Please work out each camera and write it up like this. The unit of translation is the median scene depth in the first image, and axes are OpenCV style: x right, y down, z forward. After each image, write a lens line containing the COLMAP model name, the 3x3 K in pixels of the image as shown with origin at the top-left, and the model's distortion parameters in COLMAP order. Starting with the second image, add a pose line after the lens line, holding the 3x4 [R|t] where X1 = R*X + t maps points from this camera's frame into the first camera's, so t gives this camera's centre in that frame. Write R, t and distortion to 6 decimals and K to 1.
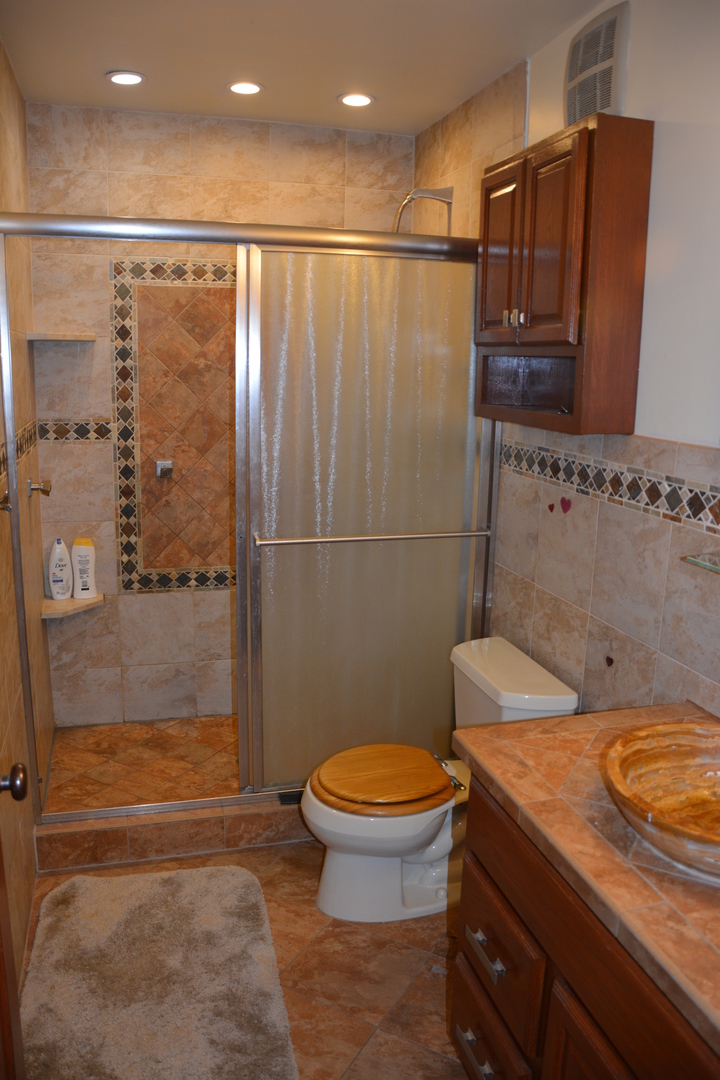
lens RADIAL K [[834.0, 0, 359.4], [0, 834.0, 544.7], [0, 0, 1]] dist [-0.156906, 0.104755]
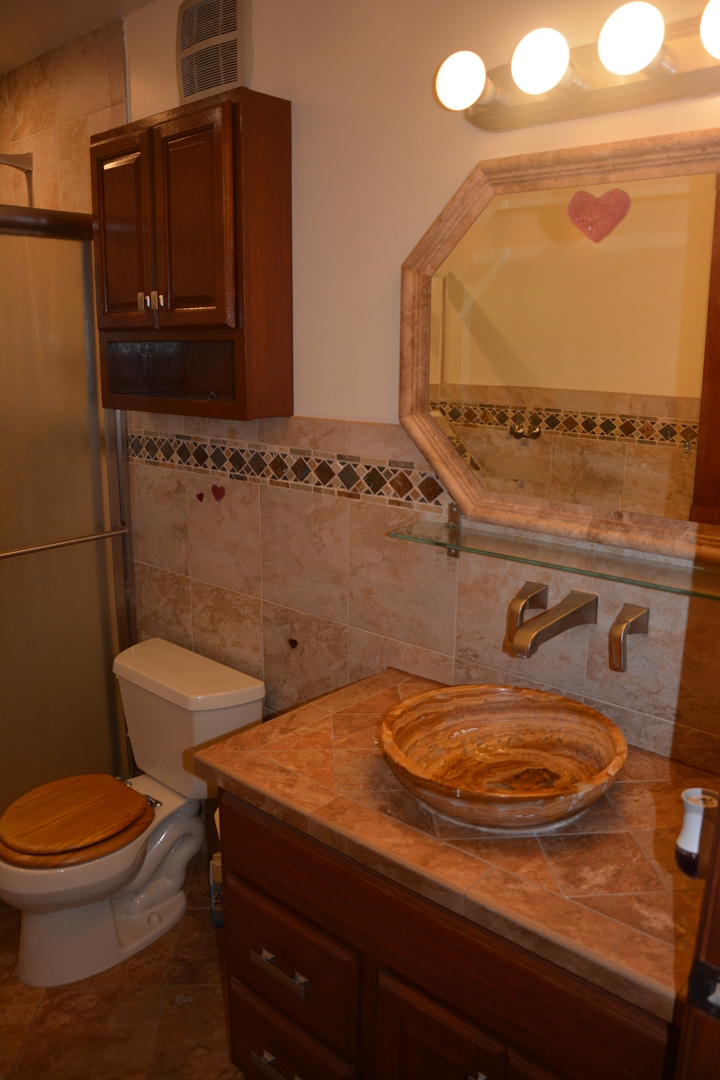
lens RADIAL K [[834.0, 0, 365.2], [0, 834.0, 543.9], [0, 0, 1]] dist [-0.156906, 0.104755]
pose [[0.844809, -0.143154, 0.515562, -0.126781], [0.128191, 0.989635, 0.064731, -0.032504], [-0.519485, 0.011404, 0.854404, 0.087003]]
